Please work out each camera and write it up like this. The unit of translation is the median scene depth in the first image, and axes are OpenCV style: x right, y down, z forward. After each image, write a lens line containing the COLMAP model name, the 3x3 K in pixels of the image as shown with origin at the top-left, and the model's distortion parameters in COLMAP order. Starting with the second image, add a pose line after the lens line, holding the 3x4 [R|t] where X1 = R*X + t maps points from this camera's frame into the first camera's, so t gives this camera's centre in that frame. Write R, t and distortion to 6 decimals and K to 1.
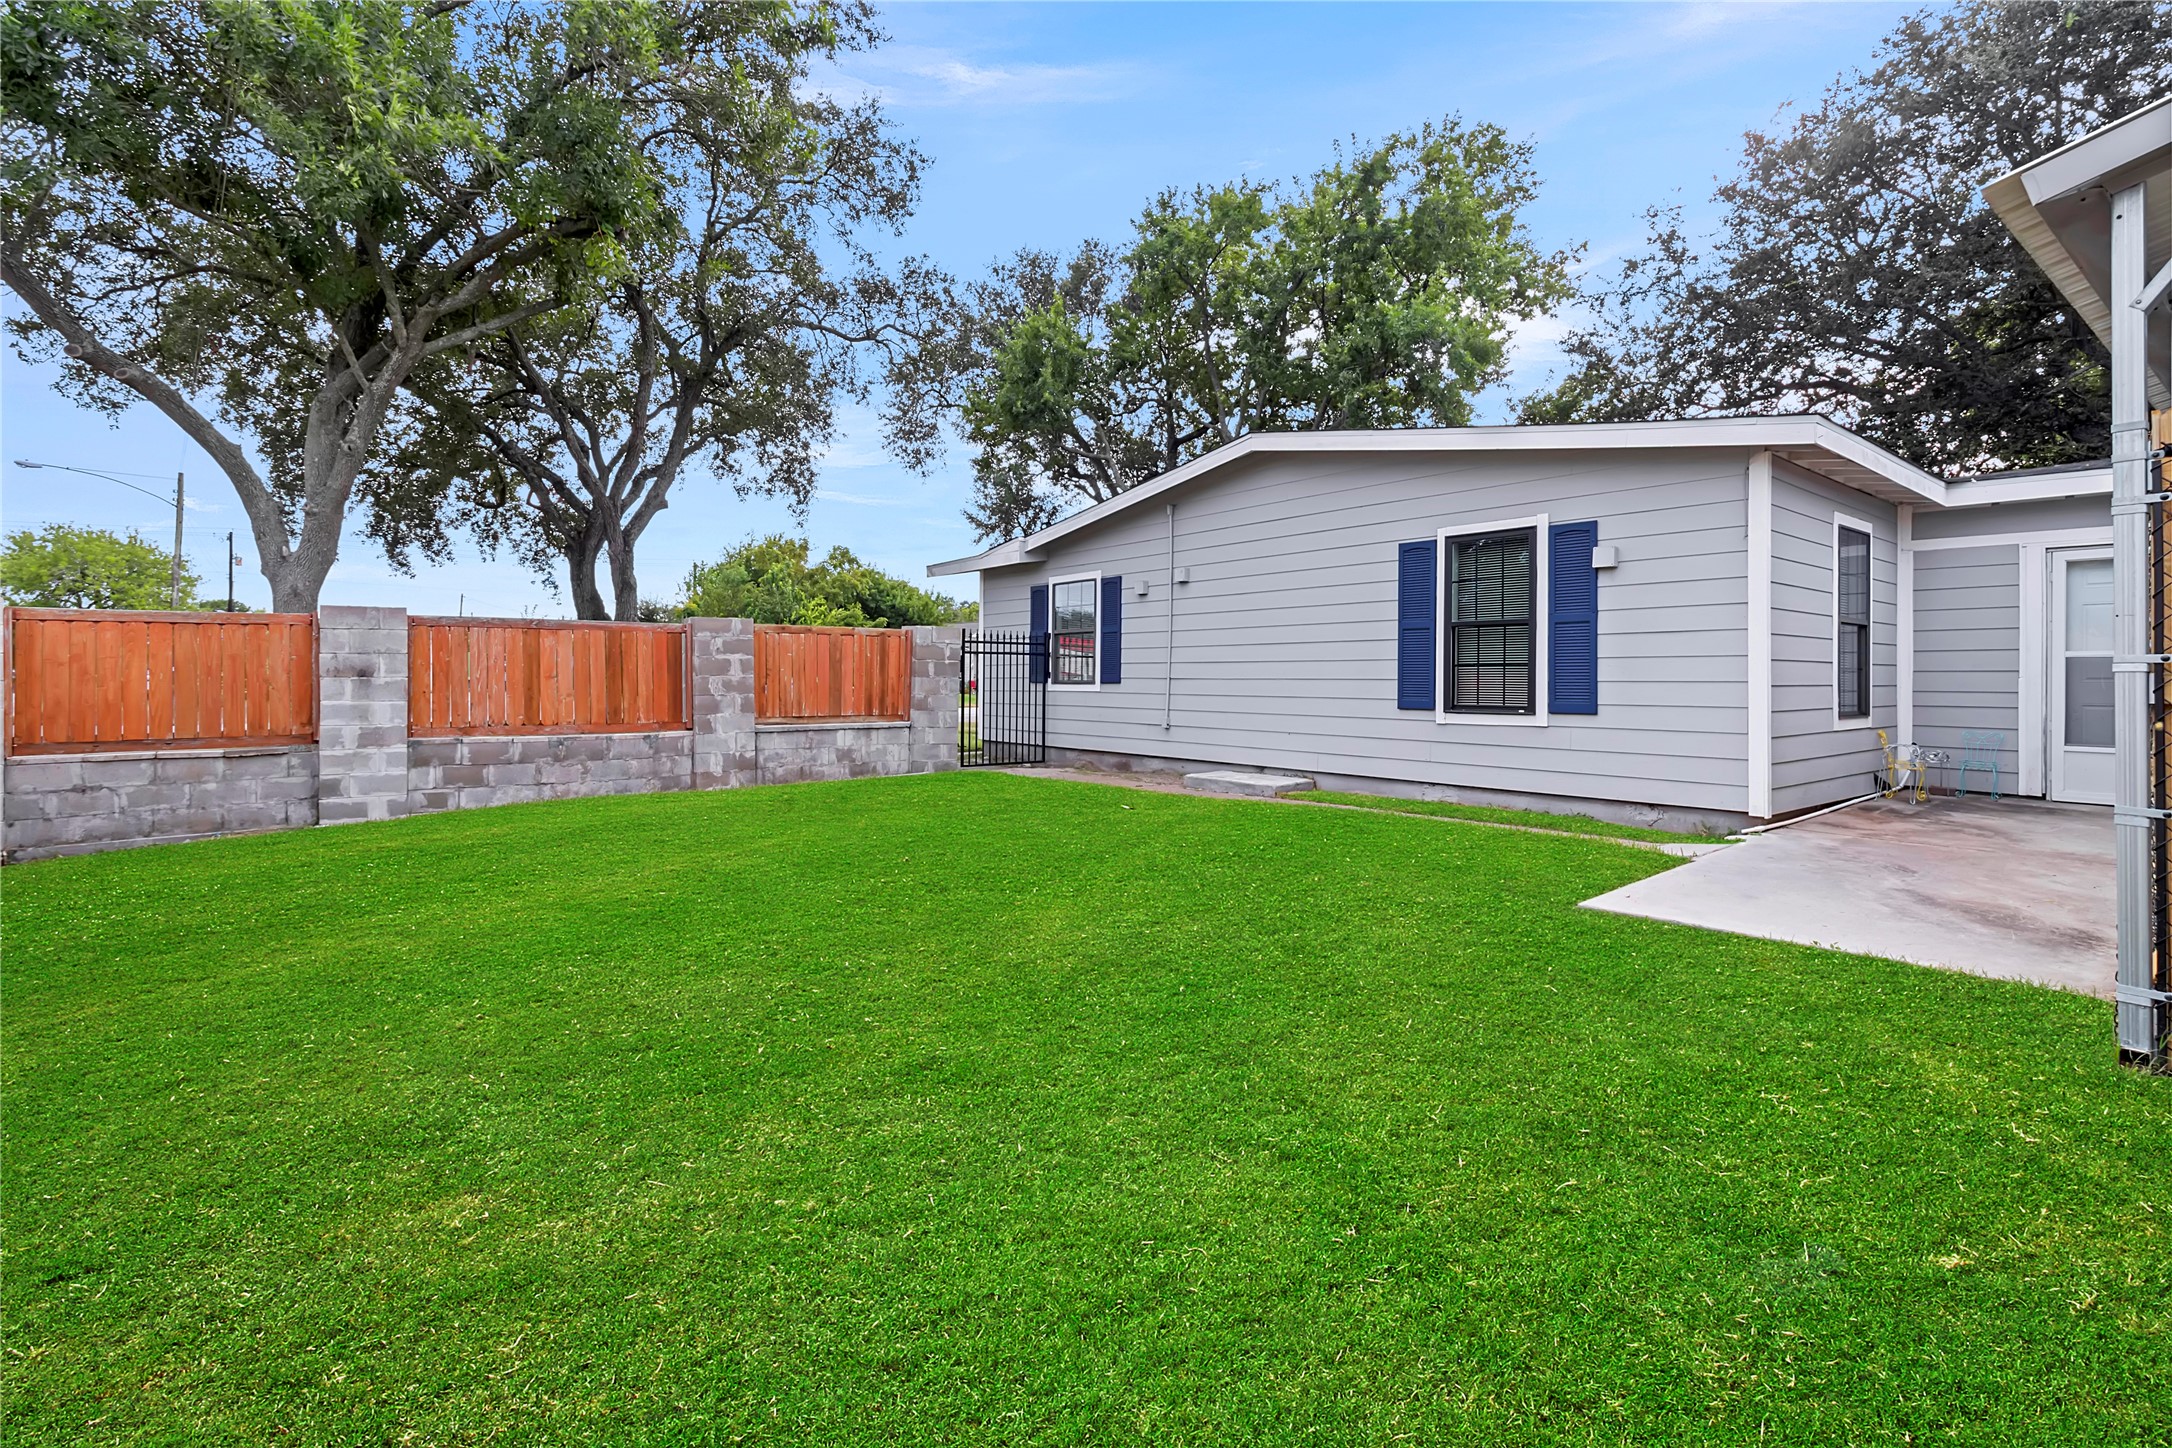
lens RADIAL K [[1027.3, 0, 1085.0], [0, 1027.3, 682.3], [0, 0, 1]] dist [0.000188, -0.000202]
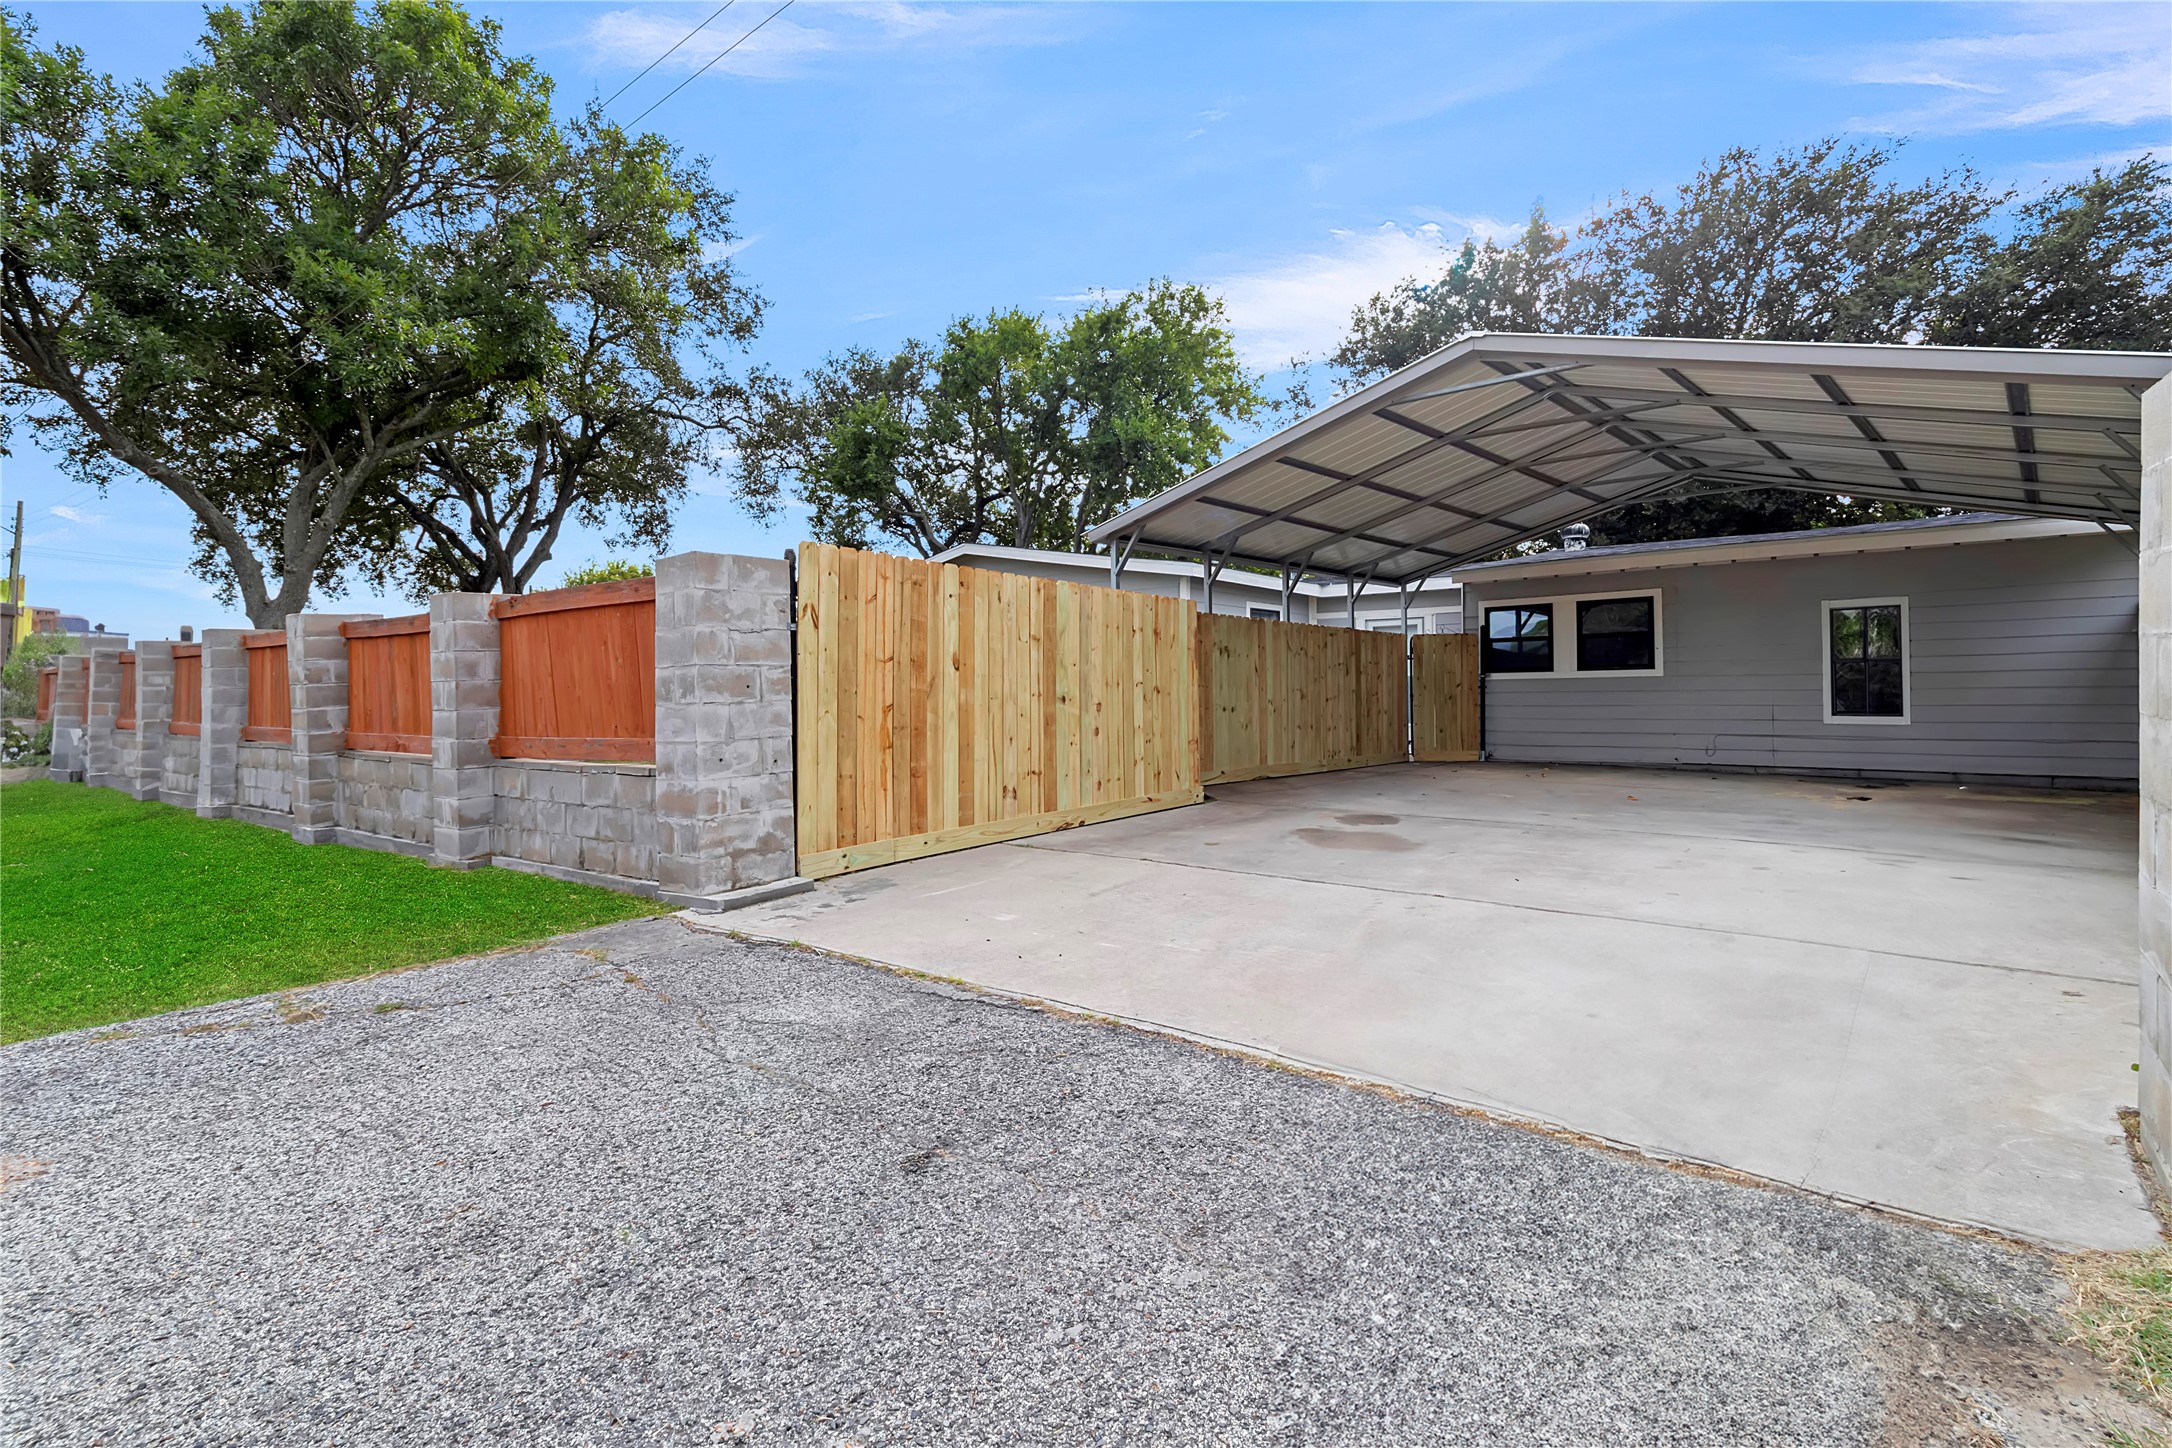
lens RADIAL K [[1065.2, 0, 1084.7], [0, 1065.2, 677.6], [0, 0, 1]] dist [-0.000249, 0.000101]
pose [[0.991360, 0.000733, 0.131170, 0.053897], [0.003081, 0.999578, -0.028871, 0.009775], [-0.131136, 0.029026, 0.990939, -0.304348]]
